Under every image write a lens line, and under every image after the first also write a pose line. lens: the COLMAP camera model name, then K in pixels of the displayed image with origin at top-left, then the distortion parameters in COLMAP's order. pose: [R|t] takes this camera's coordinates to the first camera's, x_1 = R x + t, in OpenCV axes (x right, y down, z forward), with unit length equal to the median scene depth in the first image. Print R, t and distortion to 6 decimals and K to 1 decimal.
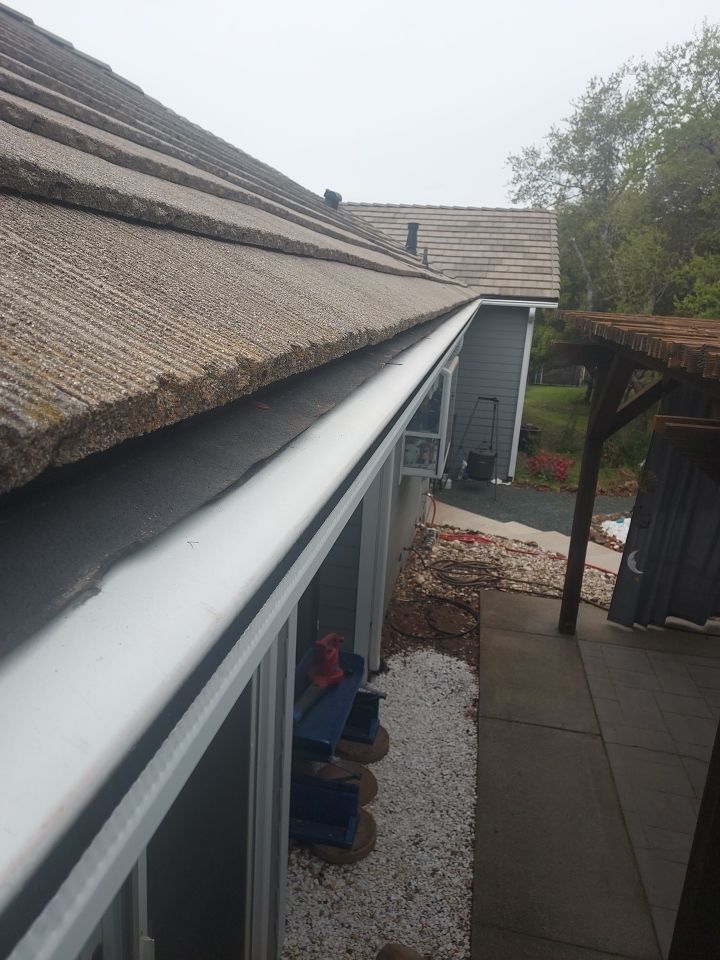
lens RADIAL K [[676.1, 0, 347.3], [0, 676.1, 498.6], [0, 0, 1]] dist [-0.026239, 0.000057]
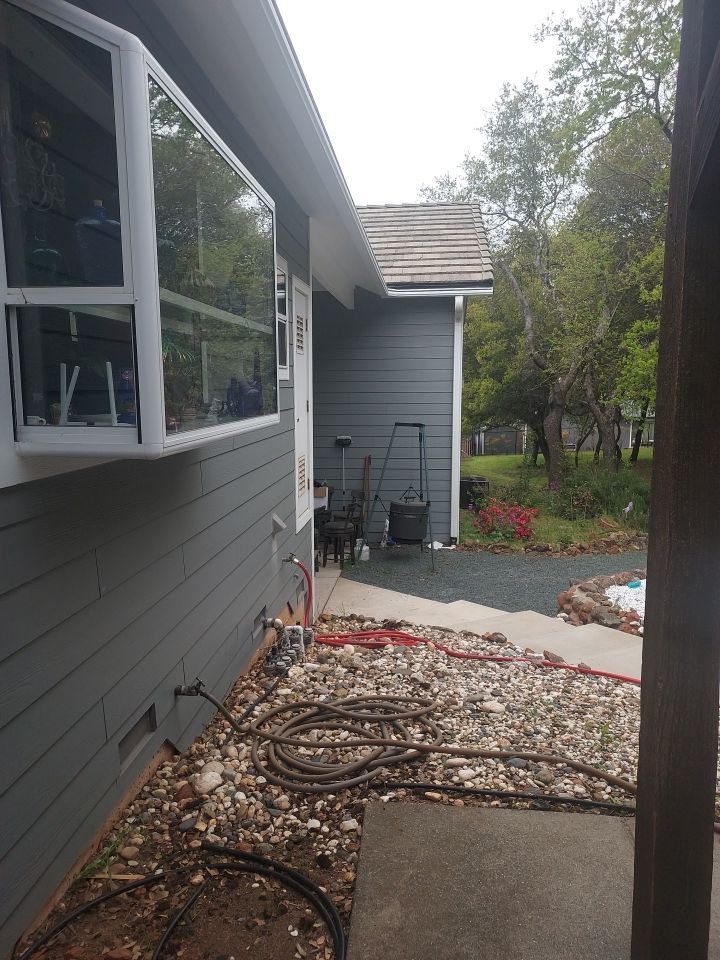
lens RADIAL K [[673.3, 0, 357.1], [0, 673.3, 491.5], [0, 0, 1]] dist [0.075922, -0.084788]
pose [[0.993512, -0.072753, 0.087414, 0.110469], [0.084755, 0.986153, -0.142545, 0.017170], [-0.075833, 0.149029, 0.985921, 0.404355]]
